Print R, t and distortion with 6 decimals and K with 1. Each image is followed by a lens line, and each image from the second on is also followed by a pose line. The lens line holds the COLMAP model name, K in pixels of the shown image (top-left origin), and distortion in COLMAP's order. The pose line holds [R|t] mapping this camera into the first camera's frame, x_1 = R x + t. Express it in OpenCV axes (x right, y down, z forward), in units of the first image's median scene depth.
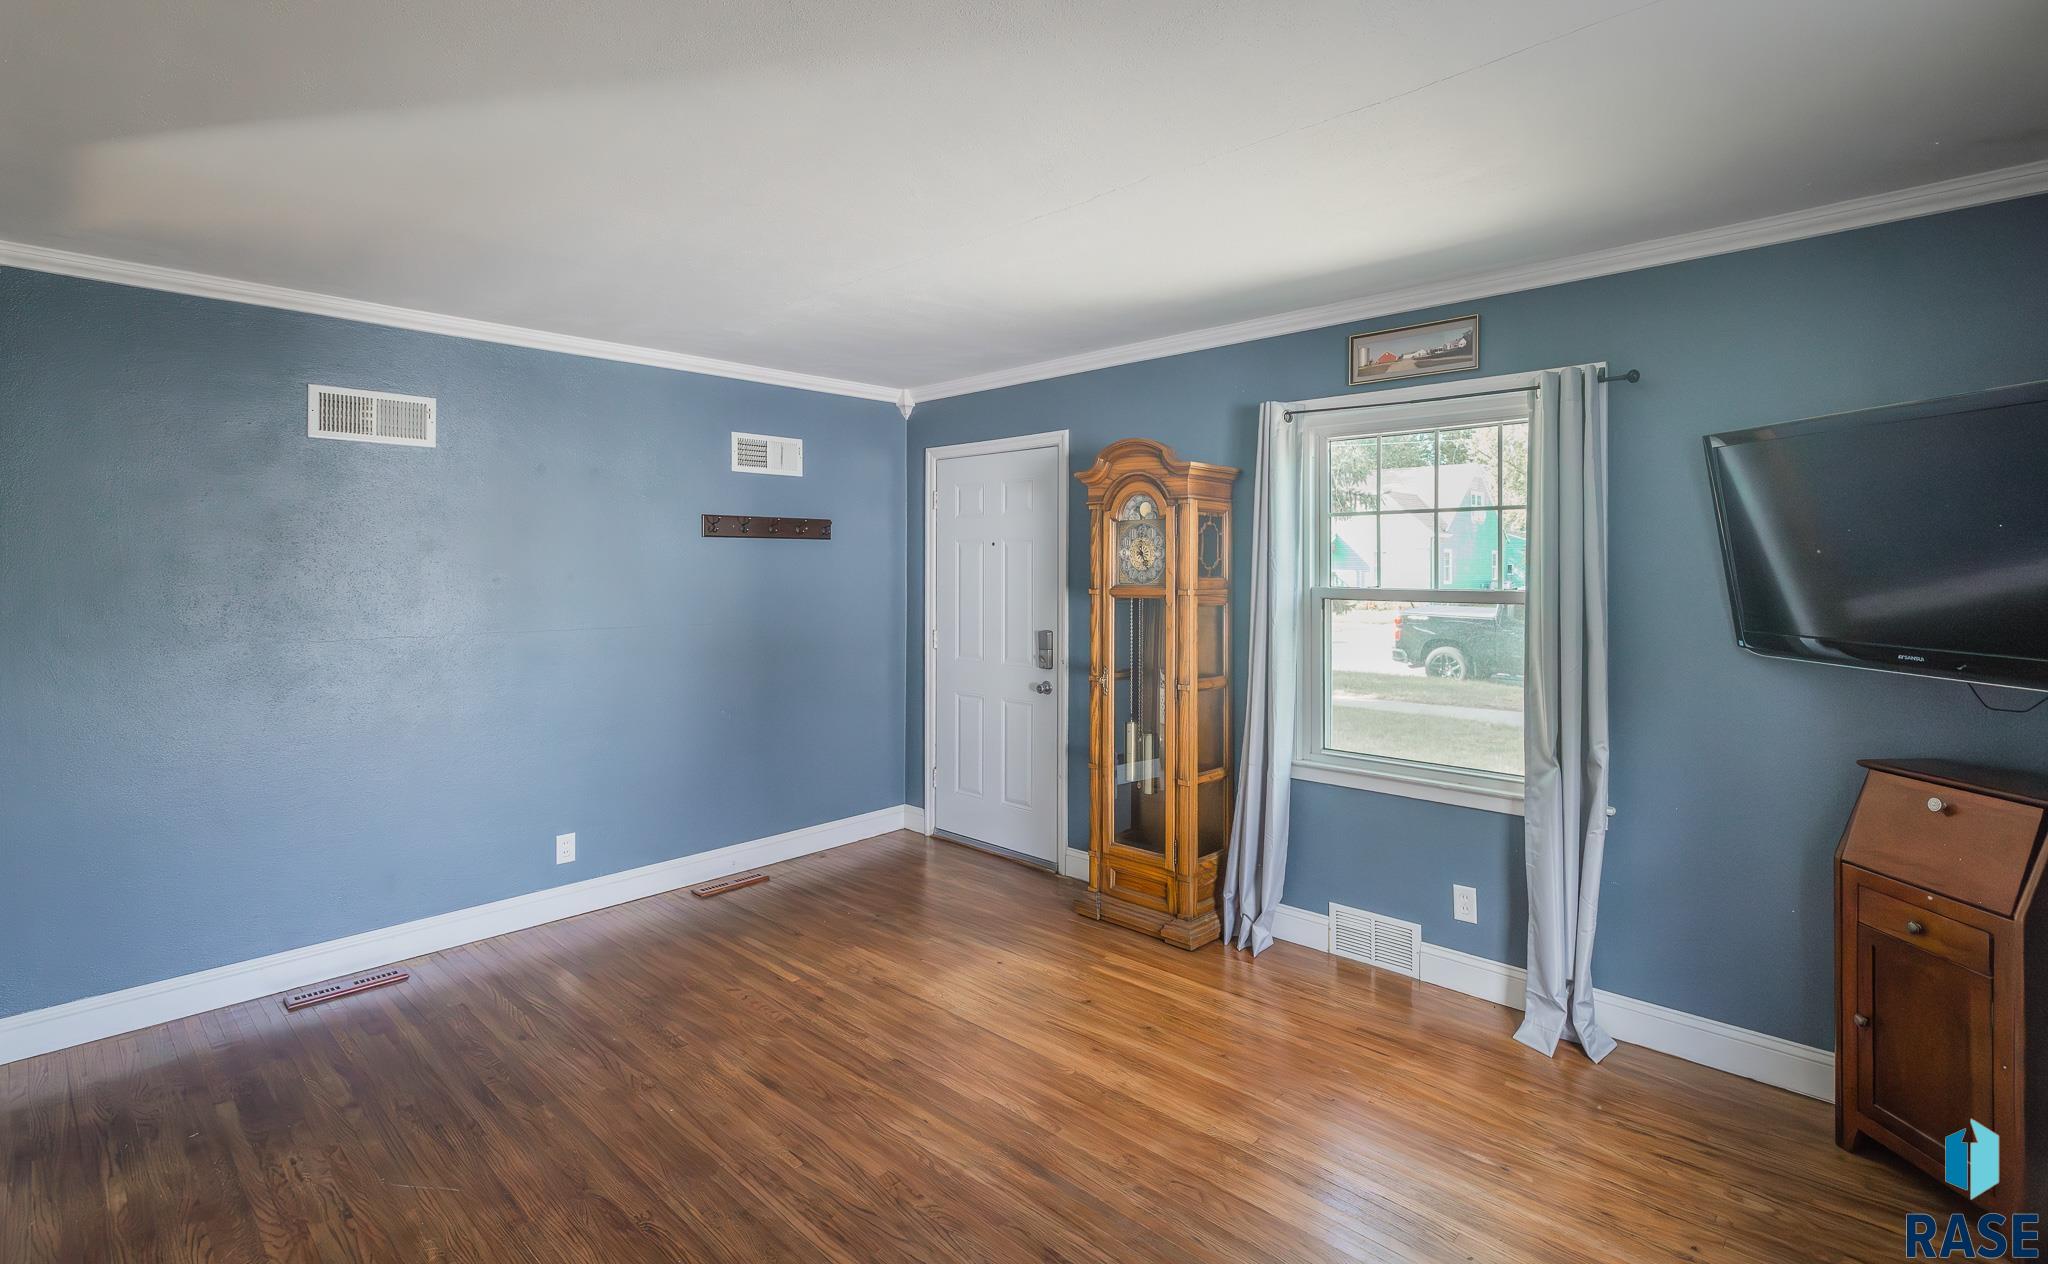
lens RADIAL K [[971.4, 0, 1027.5], [0, 971.4, 570.1], [0, 0, 1]] dist [0.001234, 0.000316]
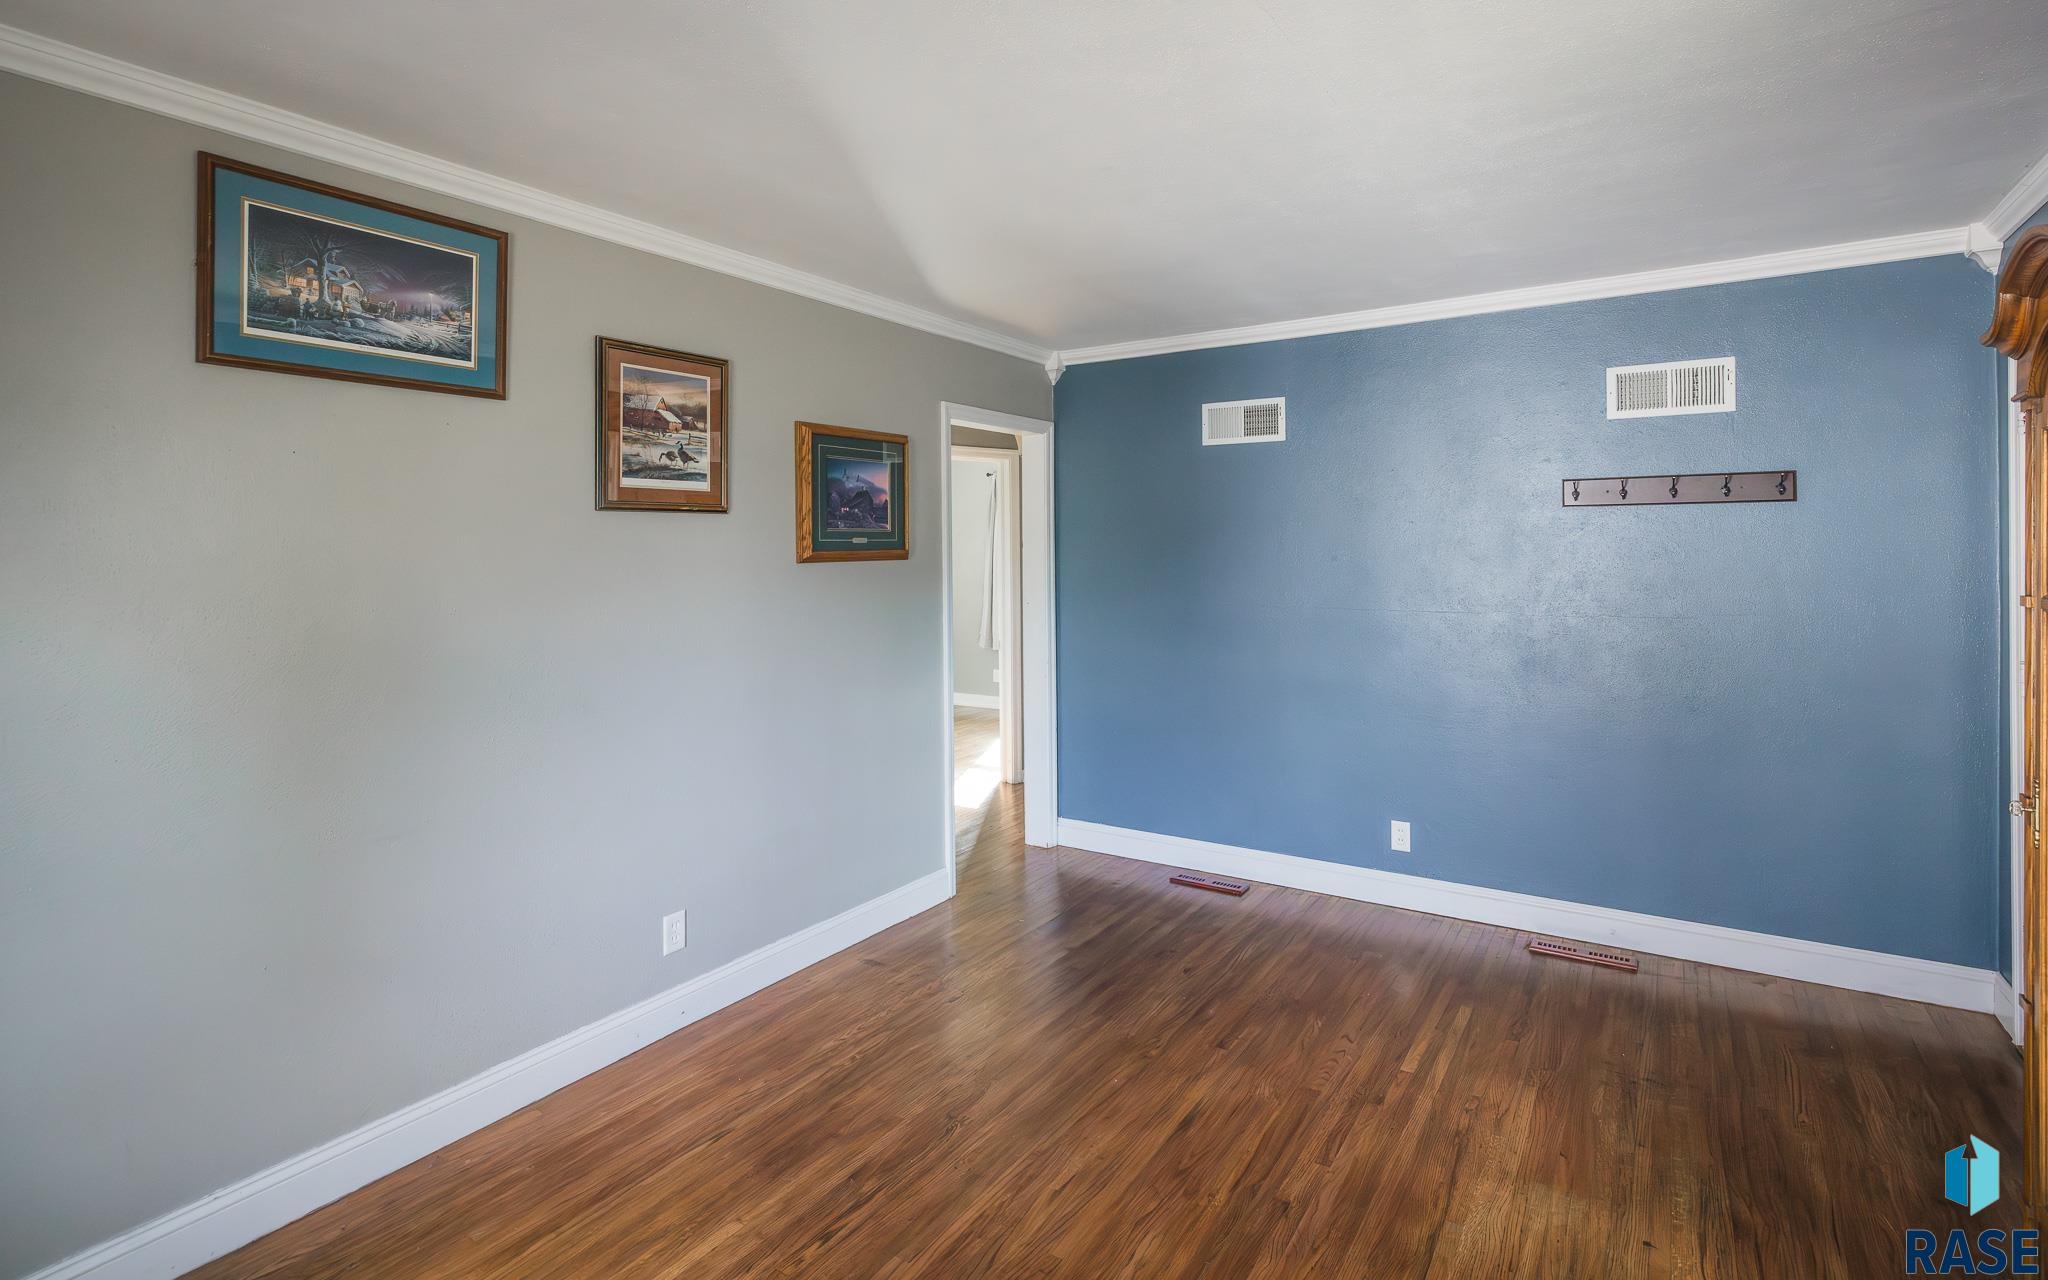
lens RADIAL K [[941.0, 0, 1030.0], [0, 941.0, 540.1], [0, 0, 1]] dist [0.001079, -0.000049]
pose [[0.192957, -0.005924, -0.981189, 0.437766], [0.005111, 0.999974, -0.005032, -0.006282], [0.981194, -0.004044, 0.192982, 0.533787]]
